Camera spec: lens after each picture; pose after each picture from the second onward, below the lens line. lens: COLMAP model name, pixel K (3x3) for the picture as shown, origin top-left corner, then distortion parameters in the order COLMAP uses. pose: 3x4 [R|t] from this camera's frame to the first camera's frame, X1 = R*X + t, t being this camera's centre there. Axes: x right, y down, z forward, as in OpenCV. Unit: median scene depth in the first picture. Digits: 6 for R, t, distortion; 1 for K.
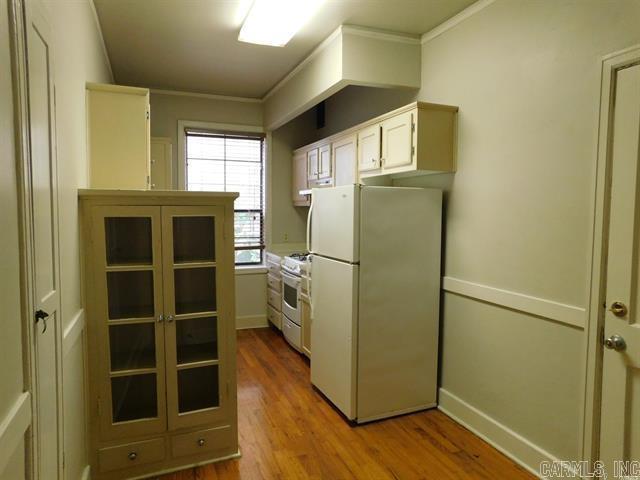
lens RADIAL K [[424.1, 0, 320.0], [0, 424.1, 240.0], [0, 0, 1]] dist [-0.040581, 0.002153]
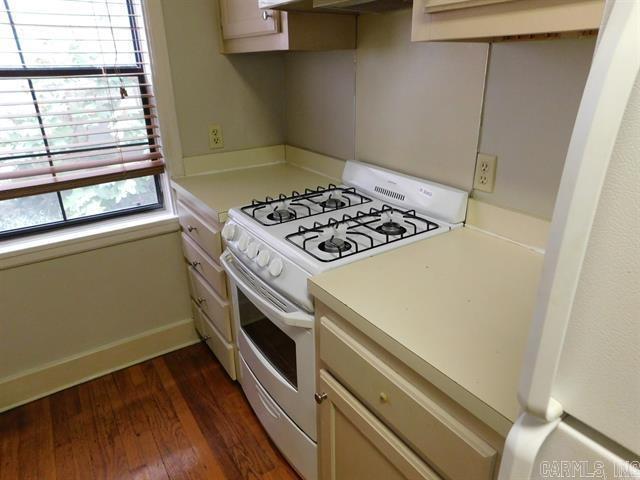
lens RADIAL K [[424.1, 0, 320.0], [0, 424.1, 240.0], [0, 0, 1]] dist [-0.040581, 0.002153]
pose [[0.975704, -0.103354, 0.193181, -0.072715], [0.036962, 0.946751, 0.319837, -0.039746], [-0.215951, -0.304926, 0.927570, 0.590966]]
